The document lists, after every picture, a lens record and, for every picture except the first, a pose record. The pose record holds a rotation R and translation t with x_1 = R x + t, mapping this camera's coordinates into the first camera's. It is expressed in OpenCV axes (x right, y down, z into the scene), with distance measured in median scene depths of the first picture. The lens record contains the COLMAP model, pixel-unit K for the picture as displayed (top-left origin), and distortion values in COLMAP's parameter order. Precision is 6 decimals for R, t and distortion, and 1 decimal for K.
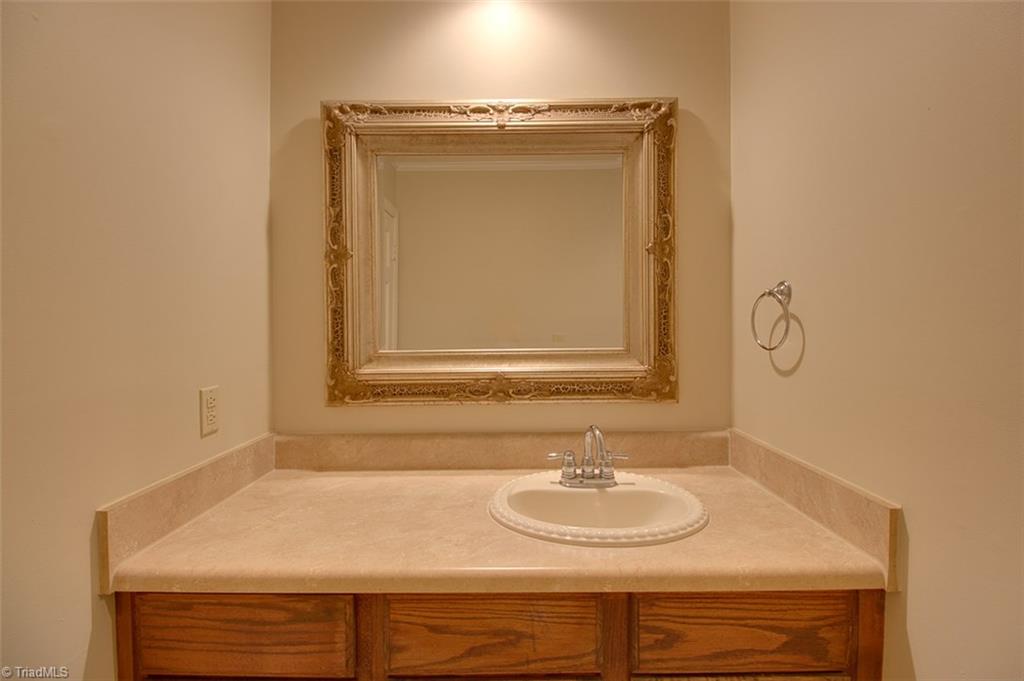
lens RADIAL K [[472.9, 0, 509.7], [0, 472.9, 334.2], [0, 0, 1]] dist [-0.002147, -0.005471]
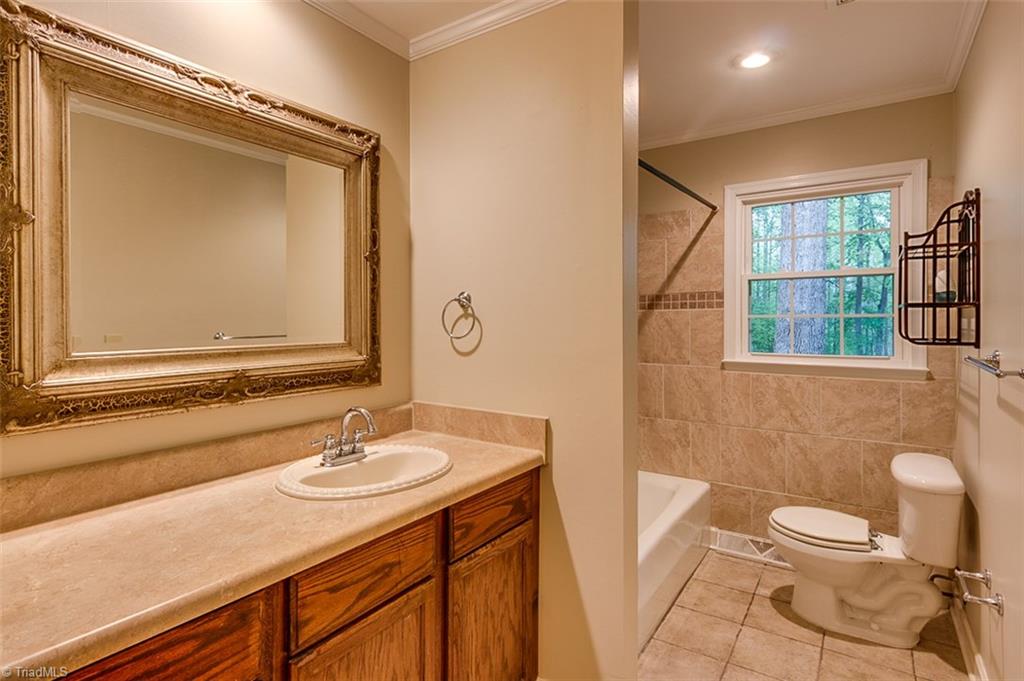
lens RADIAL K [[526.1, 0, 512.3], [0, 526.1, 332.7], [0, 0, 1]] dist [0.006693, -0.003833]
pose [[0.556605, -0.011524, 0.830697, -0.603892], [0.013293, 0.999899, 0.004965, 0.007786], [-0.830671, 0.008279, 0.556703, -0.035593]]
